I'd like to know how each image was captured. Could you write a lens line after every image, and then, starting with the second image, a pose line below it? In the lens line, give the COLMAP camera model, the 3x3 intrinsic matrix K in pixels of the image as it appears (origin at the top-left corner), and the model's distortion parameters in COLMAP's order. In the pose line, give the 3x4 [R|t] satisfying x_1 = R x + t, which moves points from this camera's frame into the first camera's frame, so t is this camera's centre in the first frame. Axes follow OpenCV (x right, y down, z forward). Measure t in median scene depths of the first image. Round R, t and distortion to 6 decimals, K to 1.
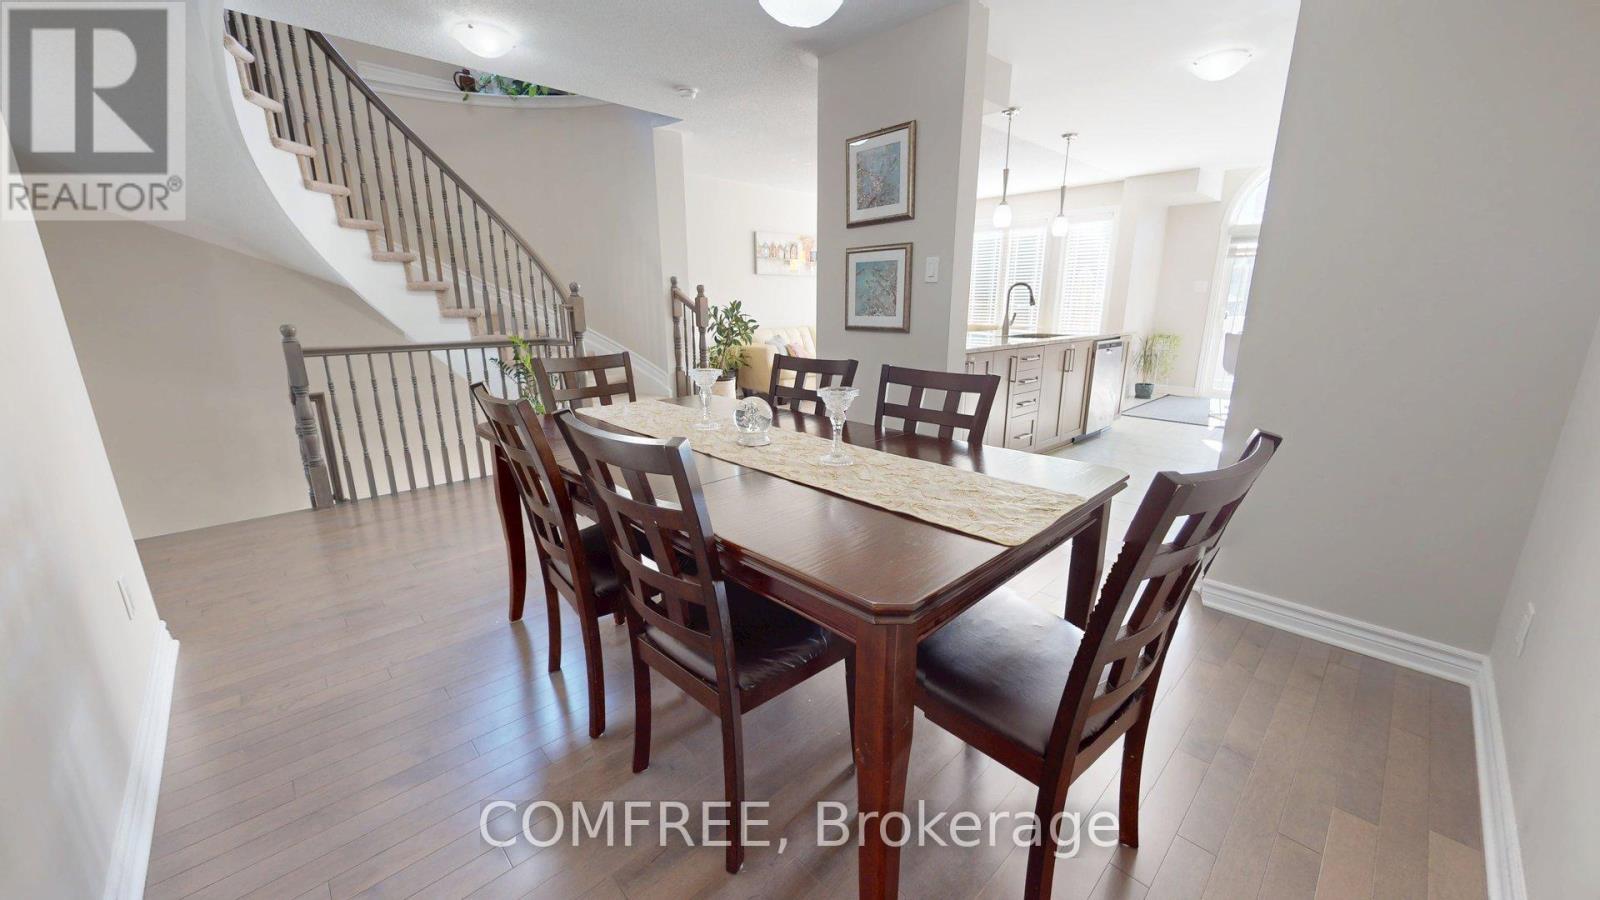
lens RADIAL K [[588.9, 0, 800.3], [0, 588.9, 450.0], [0, 0, 1]] dist [0.000474, 0.000558]
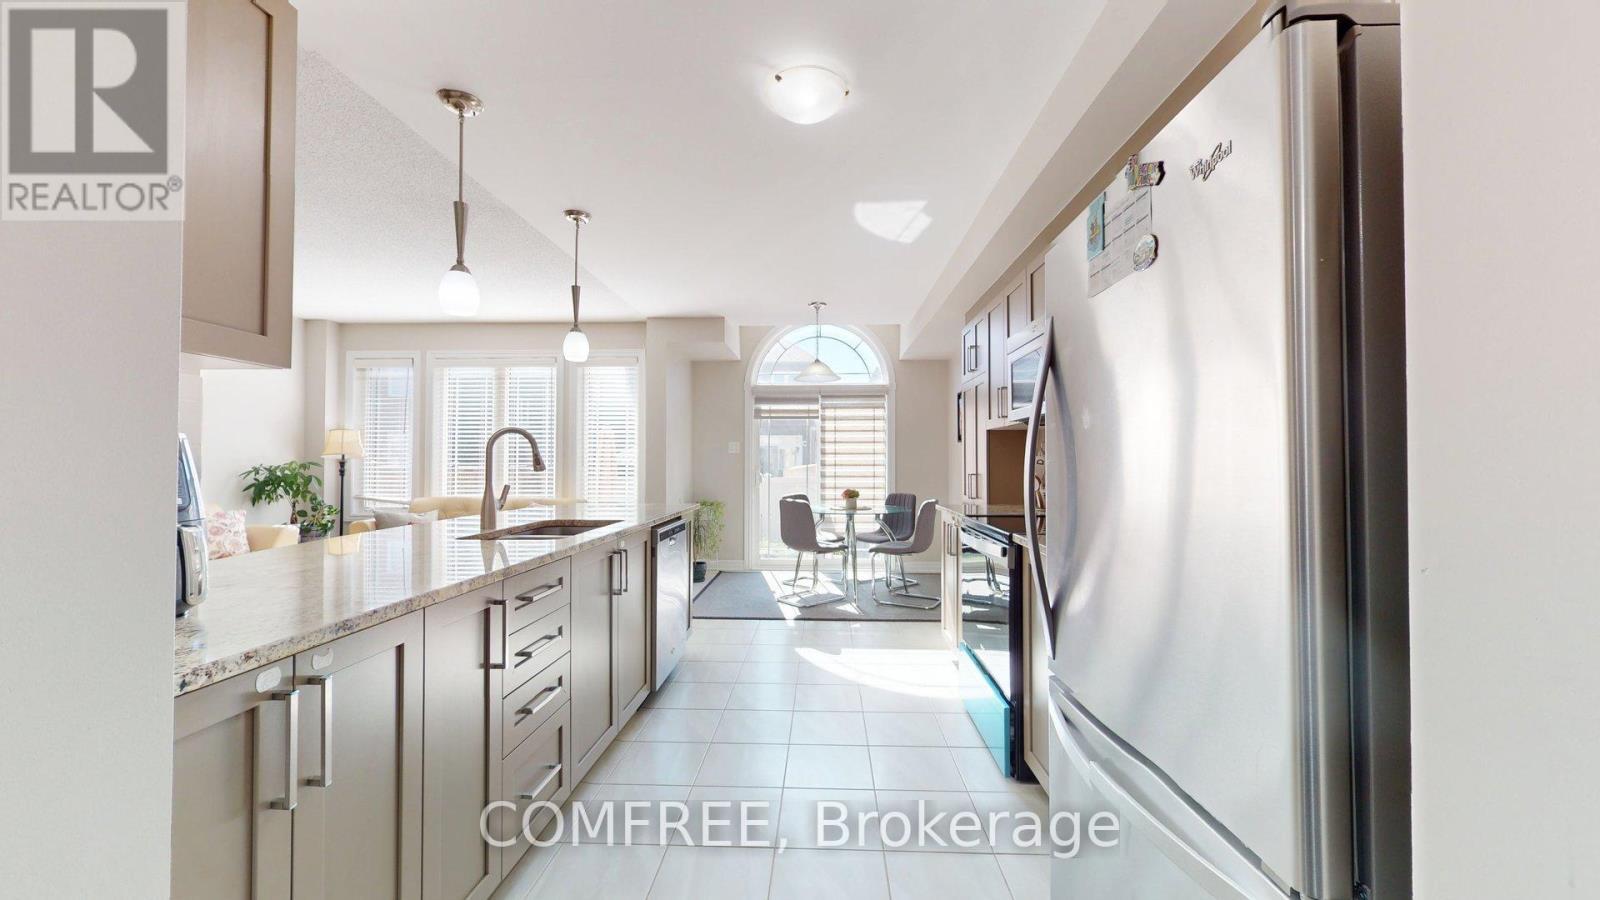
lens RADIAL K [[588.9, 0, 802.0], [0, 588.9, 453.9], [0, 0, 1]] dist [0.000474, 0.000558]
pose [[0.719279, 0.012328, 0.694611, 0.183454], [0.169543, 0.966496, -0.192717, -0.110775], [-0.673715, 0.256384, 0.693091, 0.440762]]
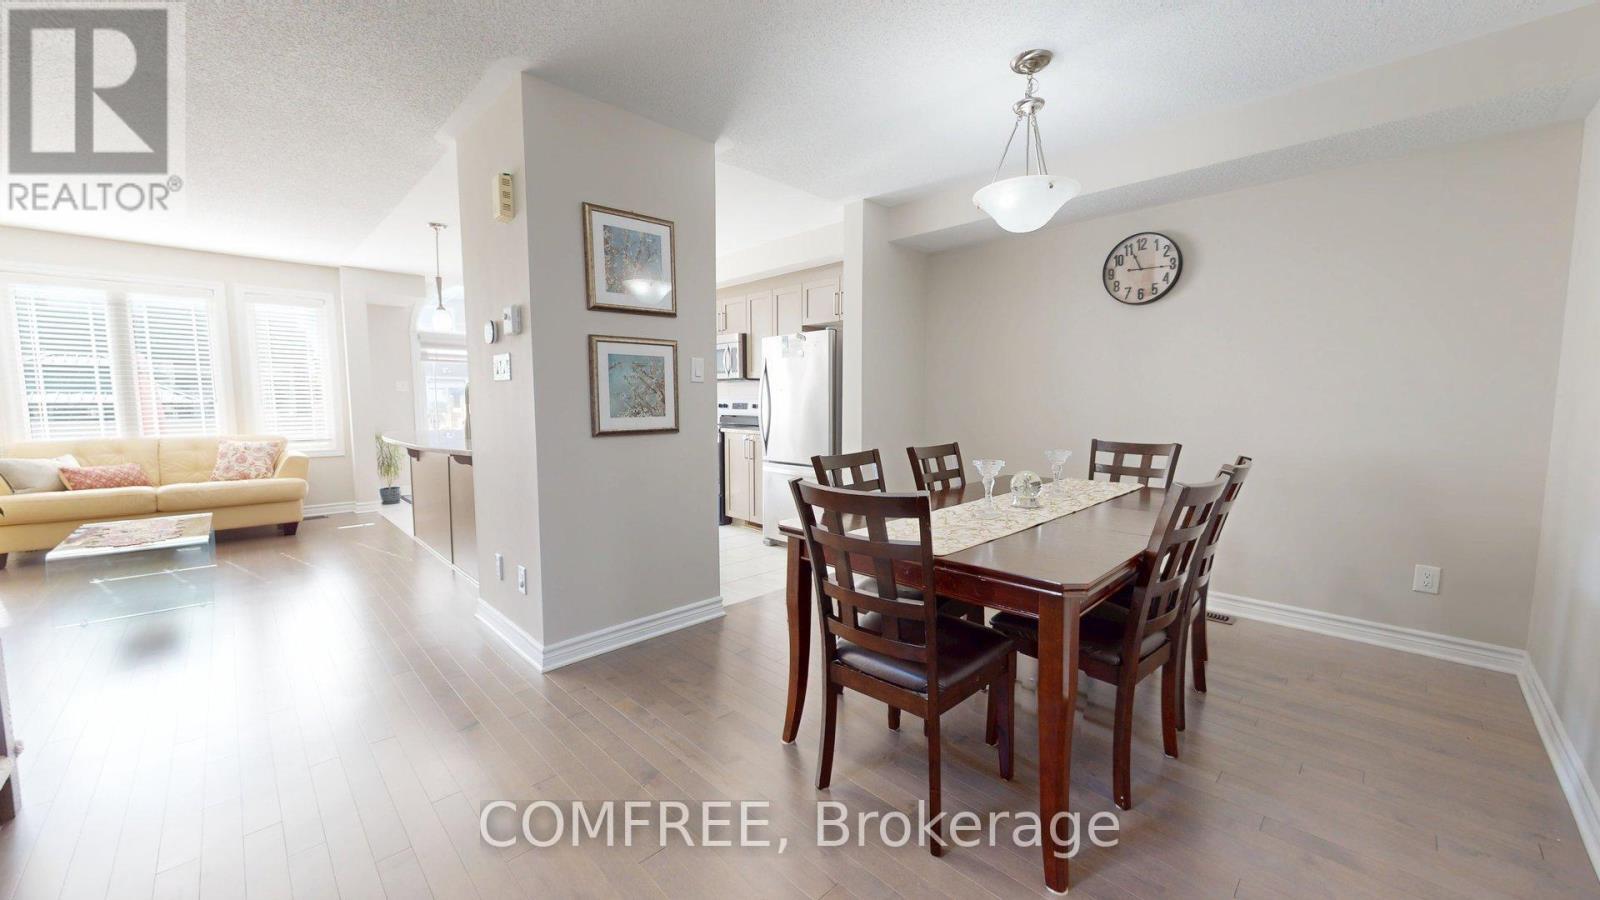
lens RADIAL K [[588.9, 0, 794.9], [0, 588.9, 449.9], [0, 0, 1]] dist [0.000474, 0.000558]
pose [[0.000797, -0.084568, 0.996417, -0.478738], [0.246473, 0.965695, 0.081763, -0.128254], [-0.969149, 0.245525, 0.021613, 0.507088]]
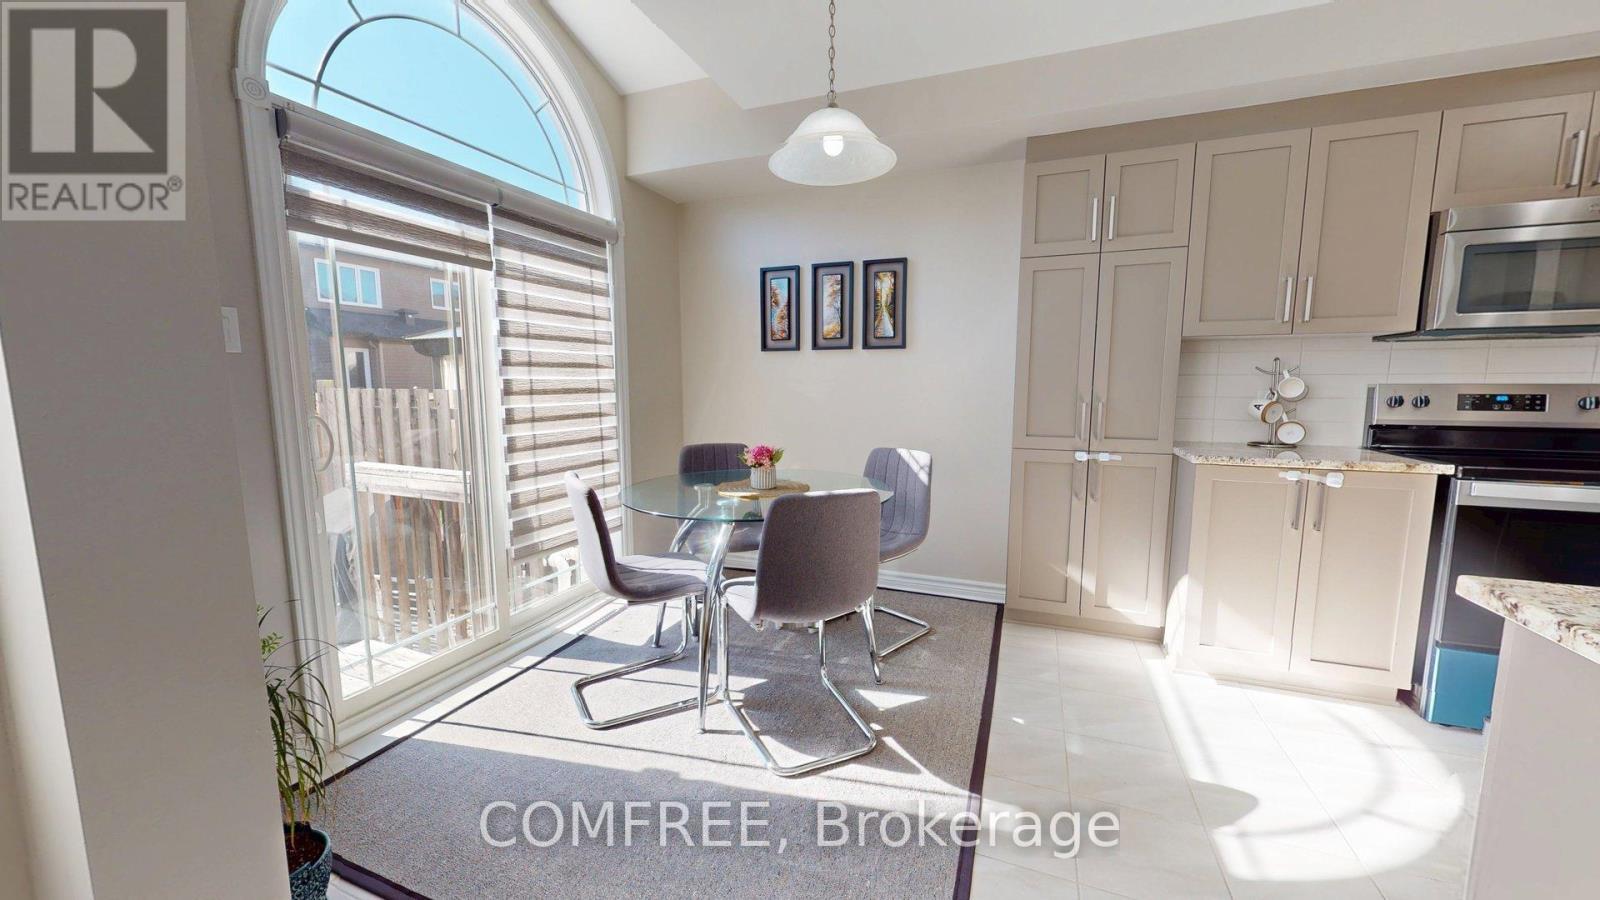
lens RADIAL K [[588.9, 0, 803.3], [0, 588.9, 452.2], [0, 0, 1]] dist [0.000474, 0.000558]
pose [[-0.410745, -0.104356, 0.905758, 0.543832], [0.226303, 0.950672, 0.212155, -0.329078], [-0.883219, 0.292117, -0.366868, 1.285849]]
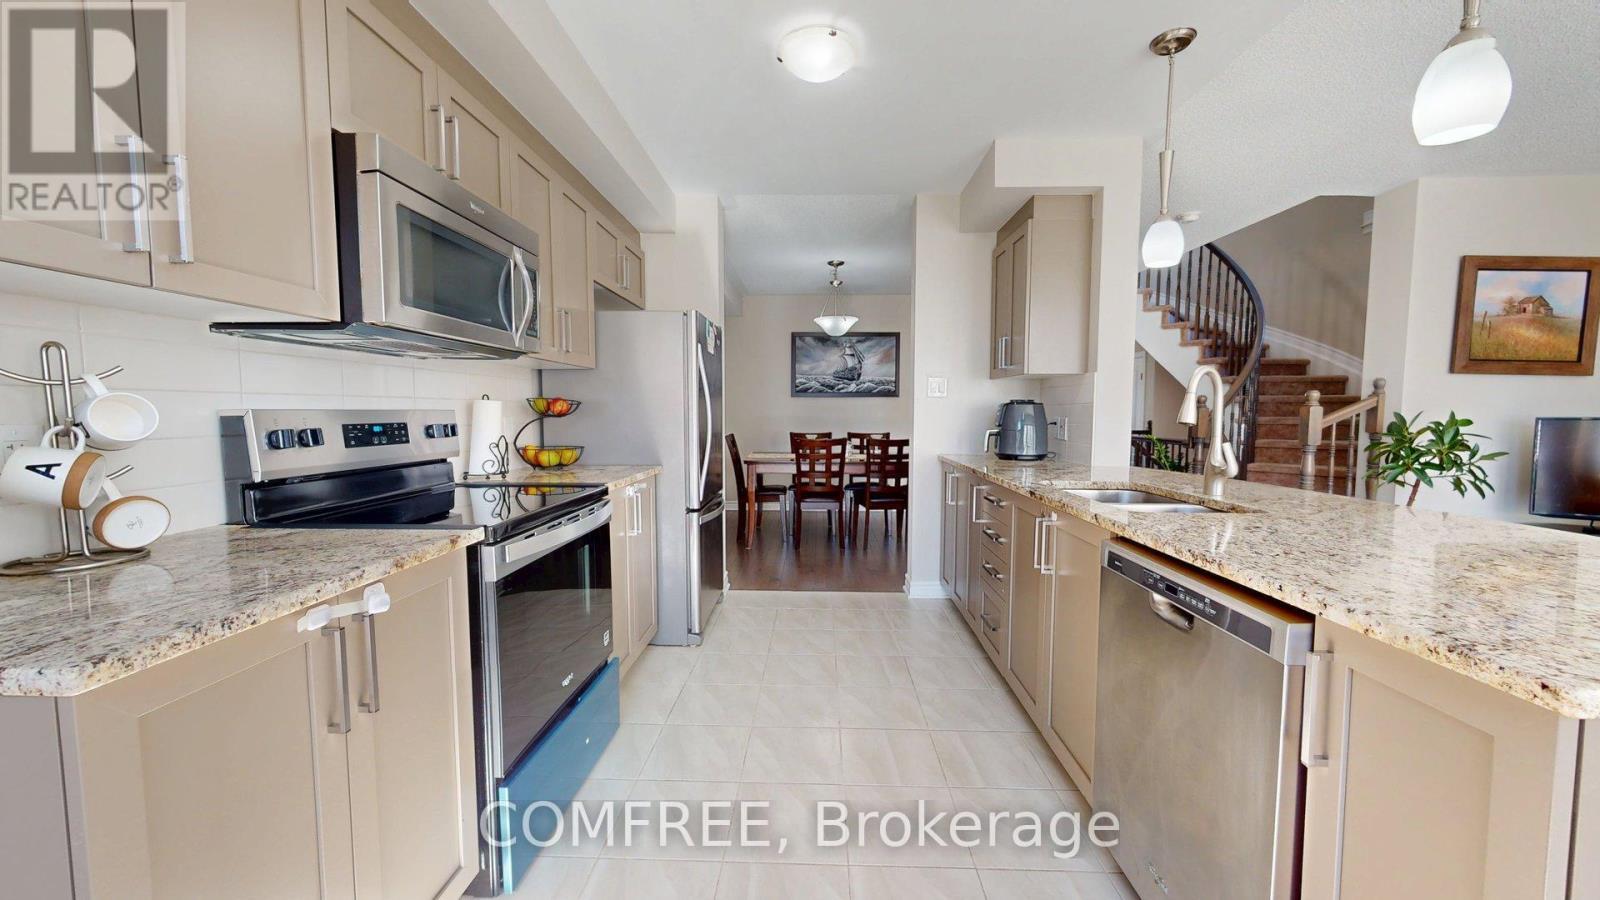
lens RADIAL K [[588.9, 0, 800.3], [0, 588.9, 450.6], [0, 0, 1]] dist [0.000474, 0.000558]
pose [[-0.725532, 0.047157, -0.686570, 0.798964], [-0.170779, 0.954105, 0.246003, -0.264060], [0.666661, 0.295735, -0.684181, 1.032292]]
